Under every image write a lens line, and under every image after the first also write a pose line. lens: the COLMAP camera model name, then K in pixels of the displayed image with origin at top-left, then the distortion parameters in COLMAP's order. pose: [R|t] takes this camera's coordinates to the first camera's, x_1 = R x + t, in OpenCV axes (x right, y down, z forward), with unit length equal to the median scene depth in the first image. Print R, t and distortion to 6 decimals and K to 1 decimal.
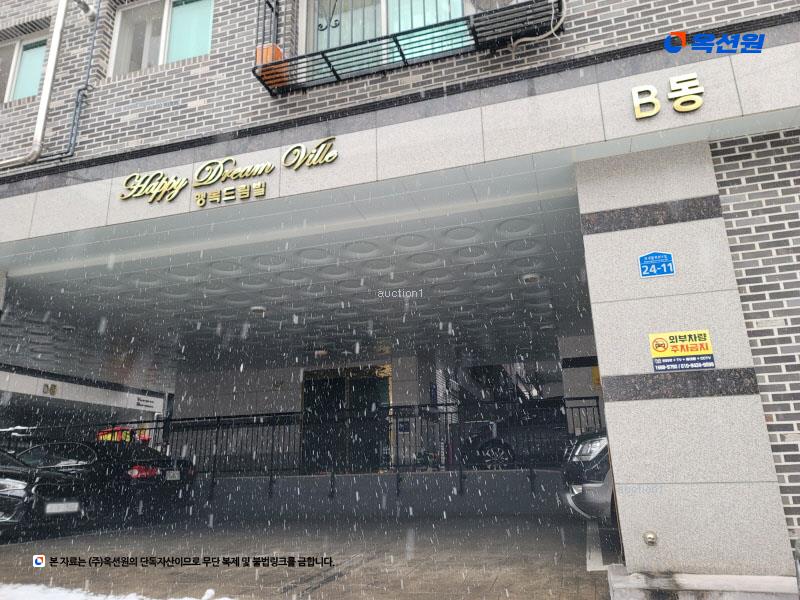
lens RADIAL K [[579.1, 0, 400.0], [0, 579.1, 300.0], [0, 0, 1]] dist [0.082363, -0.065843]
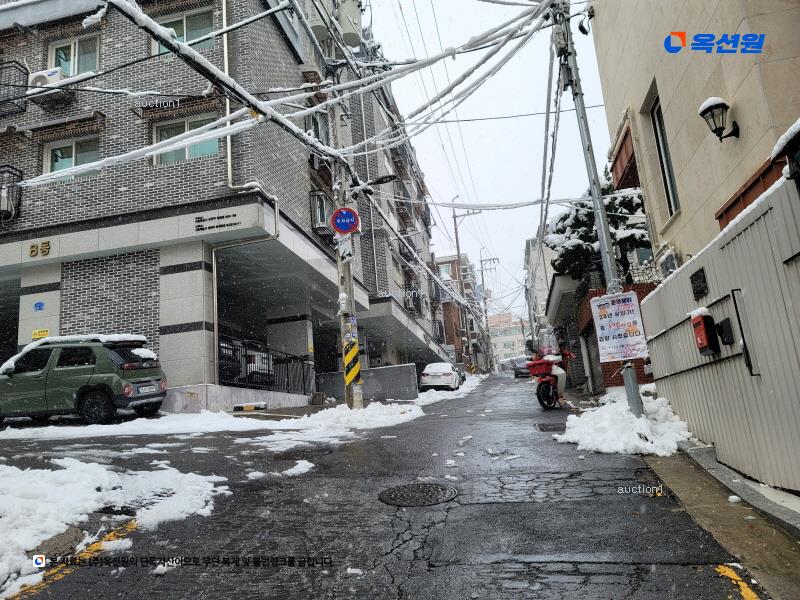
lens RADIAL K [[579.1, 0, 400.0], [0, 579.1, 300.0], [0, 0, 1]] dist [0.082363, -0.065843]
pose [[0.993282, -0.040833, 0.108271, 1.581458], [0.033947, 0.997327, 0.064697, -0.184703], [-0.110624, -0.060587, 0.992014, -1.759678]]
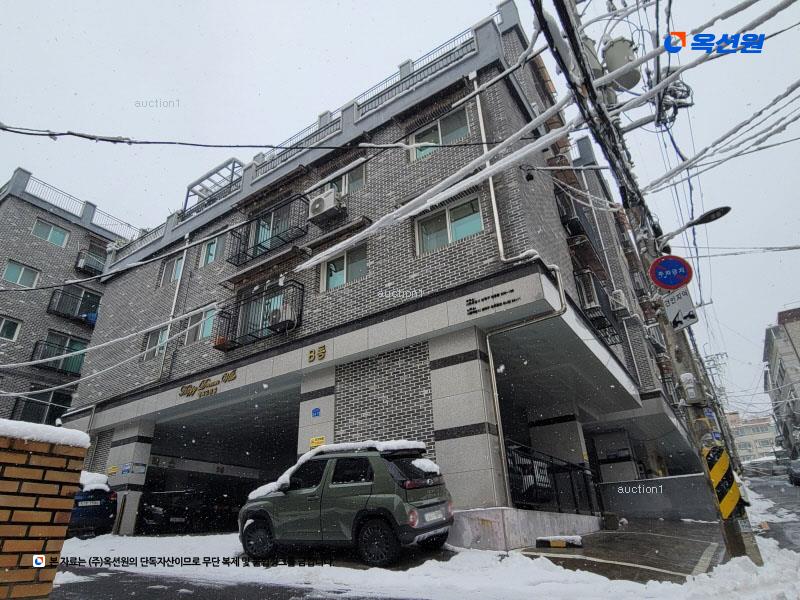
lens RADIAL K [[467.6, 0, 400.0], [0, 467.6, 300.0], [0, 0, 1]] dist [-0.003584, -0.001155]
pose [[0.958438, -0.141713, -0.247617, 1.221117], [0.095645, 0.977288, -0.189104, -0.104769], [0.268791, 0.157561, 0.950224, -0.946778]]
